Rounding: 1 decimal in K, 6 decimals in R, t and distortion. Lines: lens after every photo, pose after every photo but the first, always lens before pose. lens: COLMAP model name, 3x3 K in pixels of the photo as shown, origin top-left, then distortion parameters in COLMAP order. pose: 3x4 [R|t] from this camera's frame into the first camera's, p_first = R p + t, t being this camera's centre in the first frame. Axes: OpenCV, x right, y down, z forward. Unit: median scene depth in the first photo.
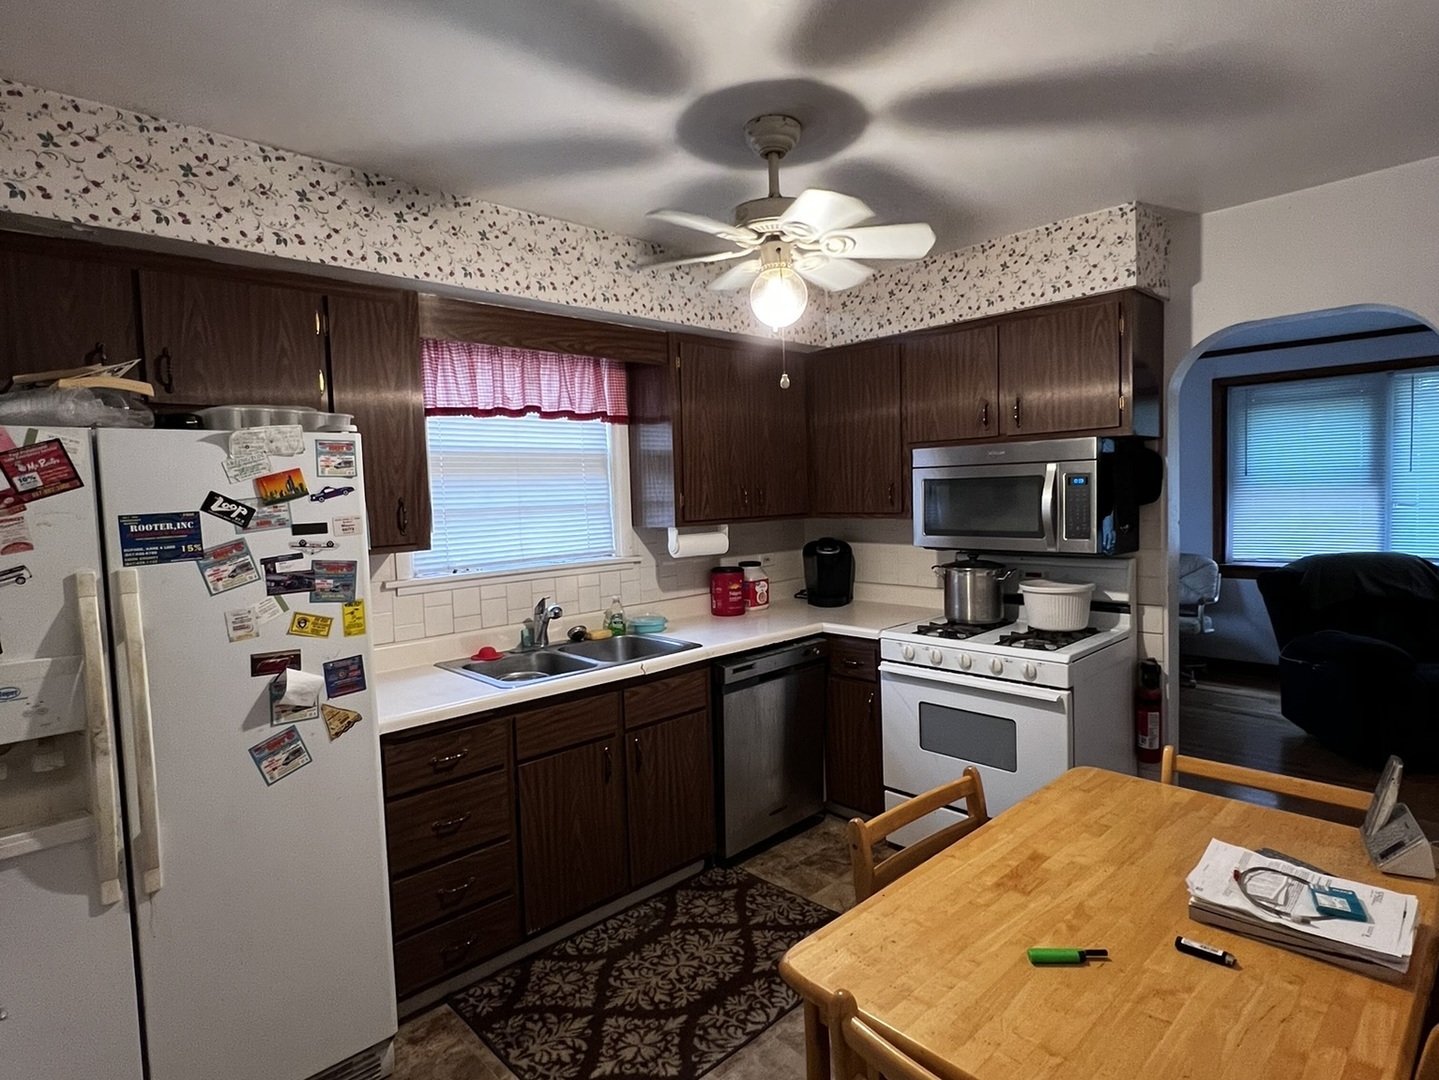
lens RADIAL K [[772.7, 0, 728.3], [0, 772.7, 536.0], [0, 0, 1]] dist [0.018707, -0.000928]
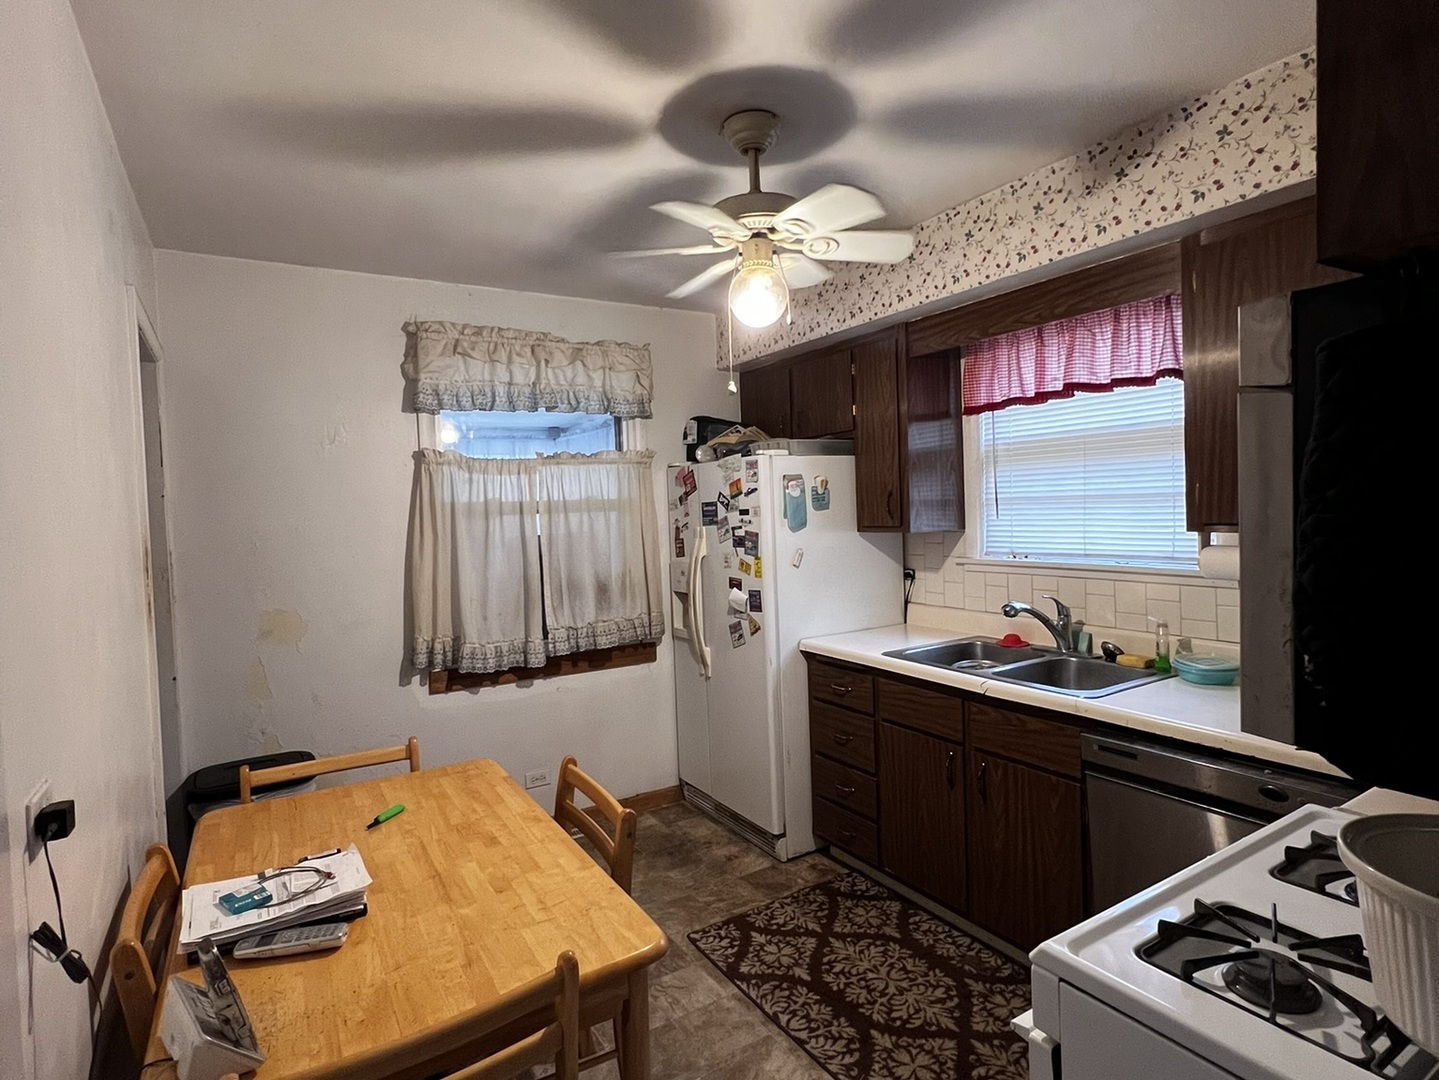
lens RADIAL K [[772.7, 0, 727.7], [0, 772.7, 539.2], [0, 0, 1]] dist [0.018707, -0.000928]
pose [[-0.204666, 0.082603, -0.975340, 1.148068], [-0.015586, 0.996032, 0.087626, -0.098632], [0.978708, 0.033135, -0.202566, 1.289227]]
